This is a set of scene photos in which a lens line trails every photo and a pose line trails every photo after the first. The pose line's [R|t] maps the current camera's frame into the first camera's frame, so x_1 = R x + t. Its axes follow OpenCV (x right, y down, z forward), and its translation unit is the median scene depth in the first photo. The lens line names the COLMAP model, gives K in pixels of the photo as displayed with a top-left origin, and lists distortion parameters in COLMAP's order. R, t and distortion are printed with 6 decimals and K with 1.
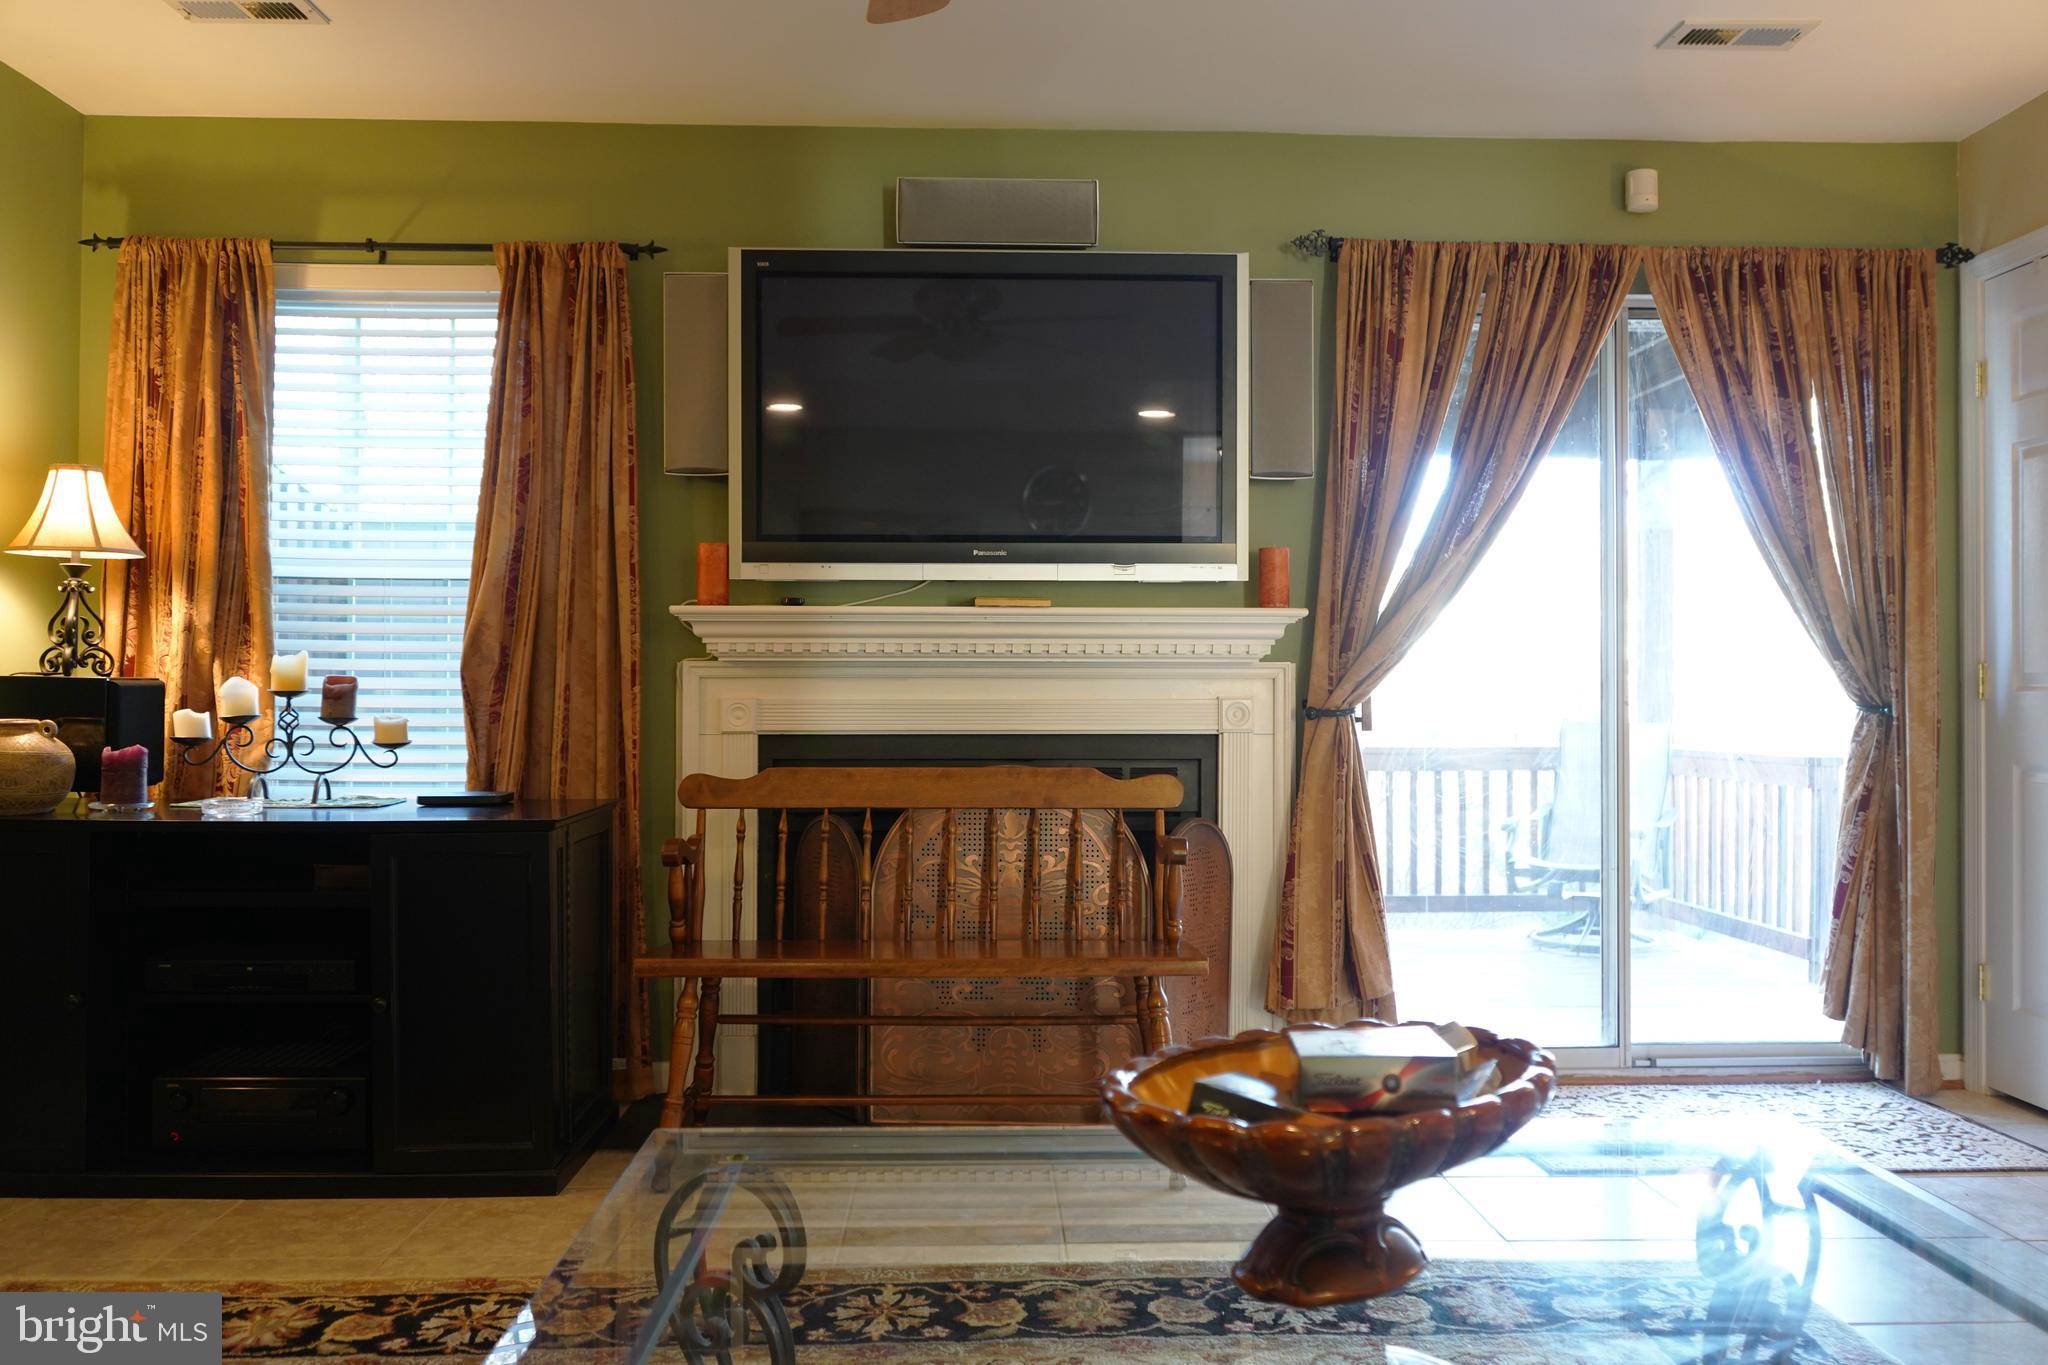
lens RADIAL K [[1634.5, 0, 1004.8], [0, 1634.5, 687.6], [0, 0, 1]] dist [-0.013458, 0.006239]
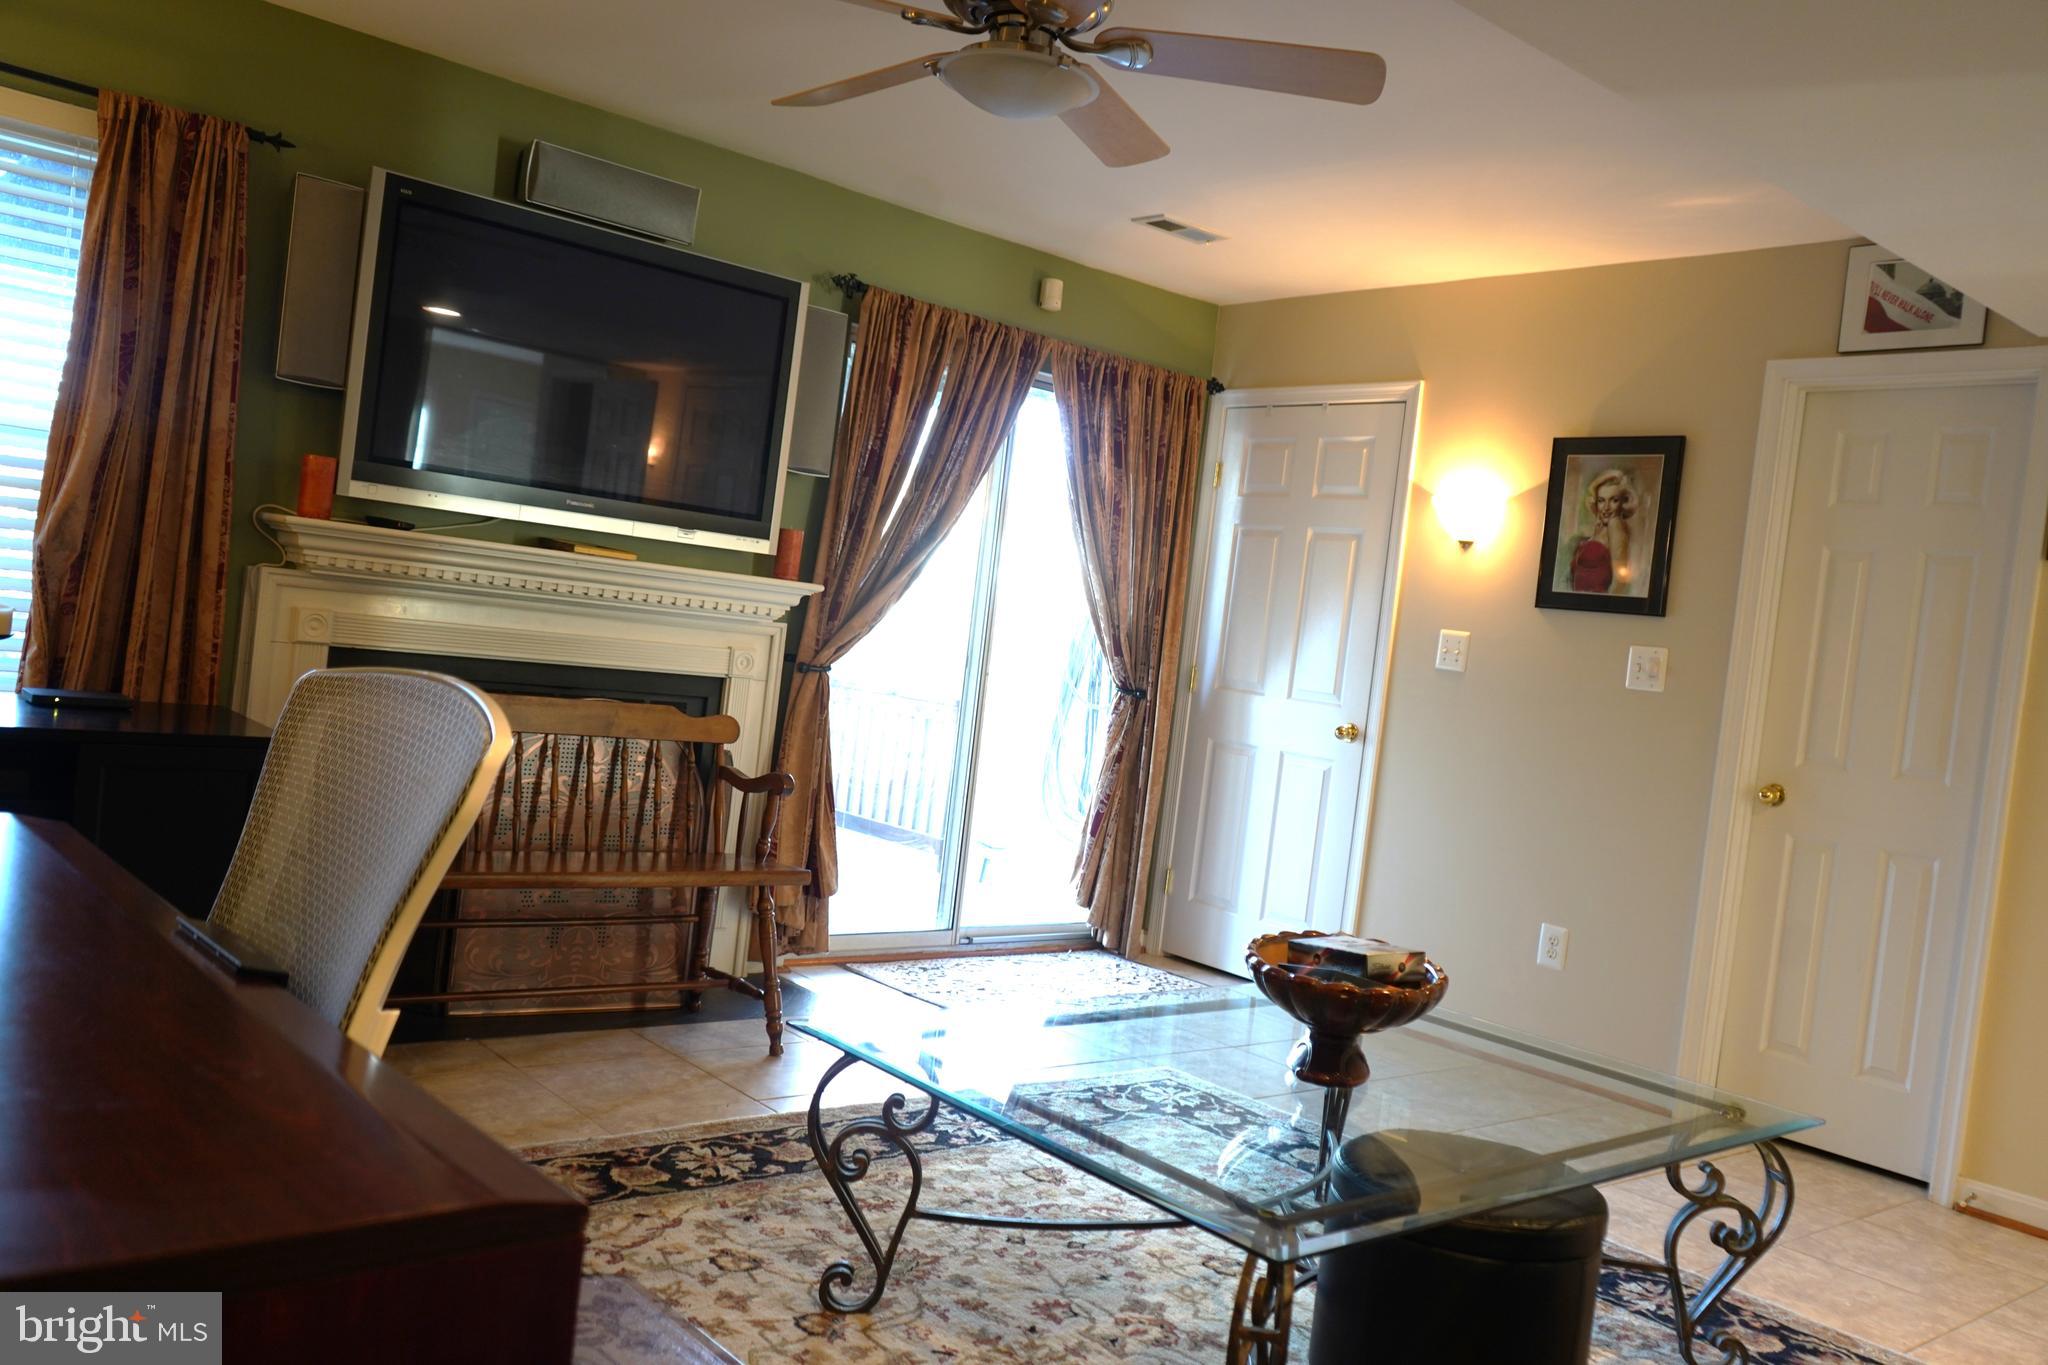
lens RADIAL K [[1634.5, 0, 1004.8], [0, 1634.5, 687.6], [0, 0, 1]] dist [-0.013458, 0.006239]
pose [[0.782116, 0.068272, 0.619382, -0.458601], [-0.118847, 0.992077, 0.040720, -0.037680], [-0.611694, -0.105460, 0.784033, -0.056815]]
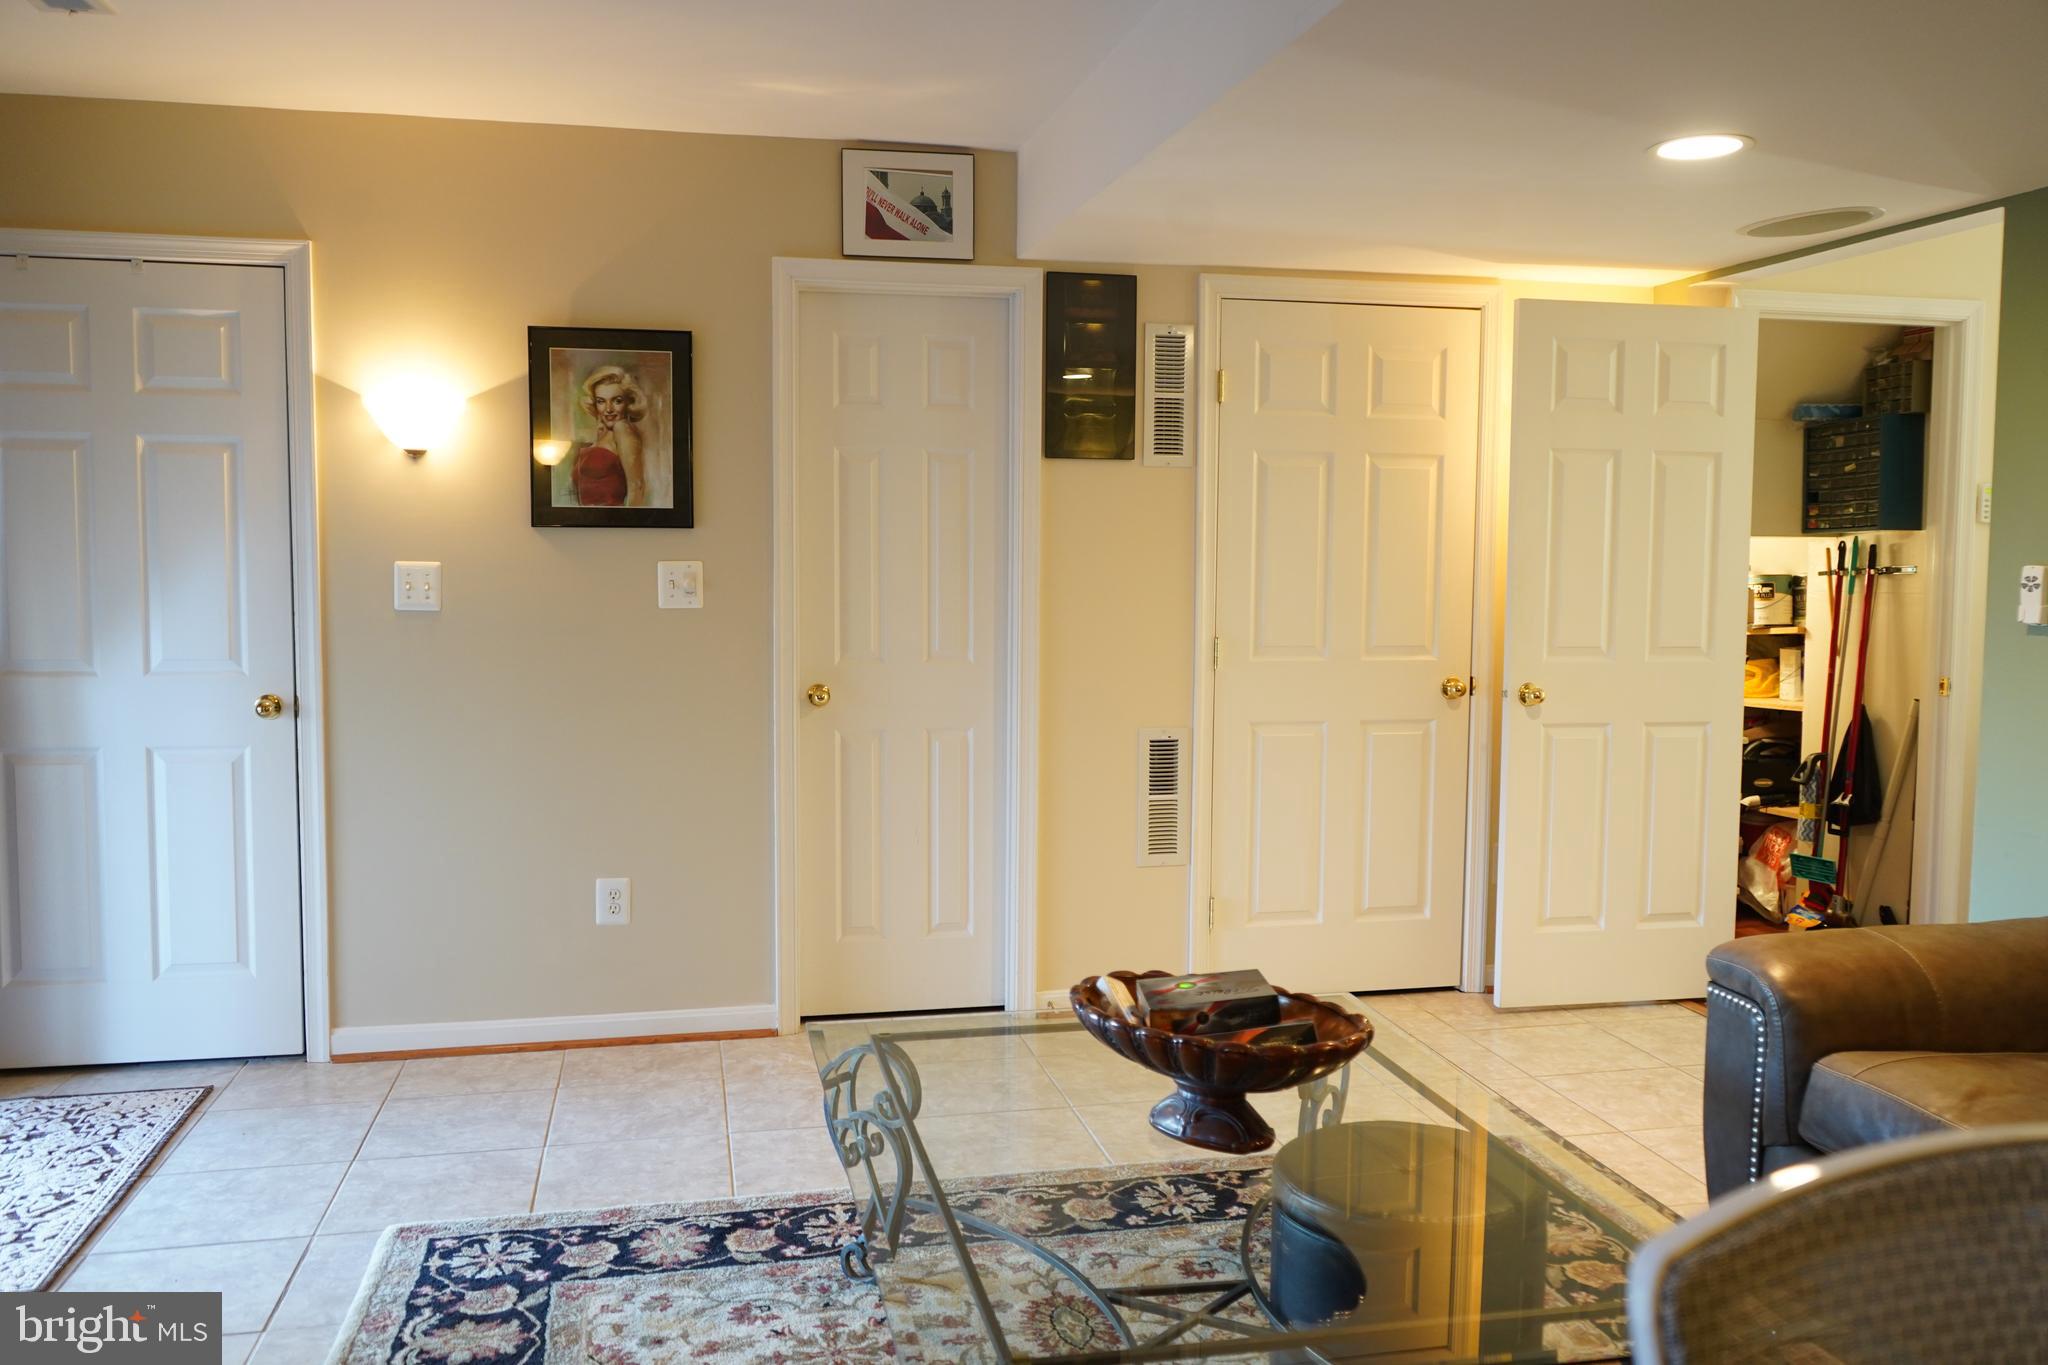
lens RADIAL K [[1607.0, 0, 1024.0], [0, 1607.0, 682.5], [0, 0, 1]] dist [-0.012612, 0.000432]
pose [[-0.178398, -0.076133, 0.981009, -0.471733], [-0.009898, 0.997091, 0.075581, -0.076553], [-0.983909, 0.003773, -0.178633, 0.549089]]
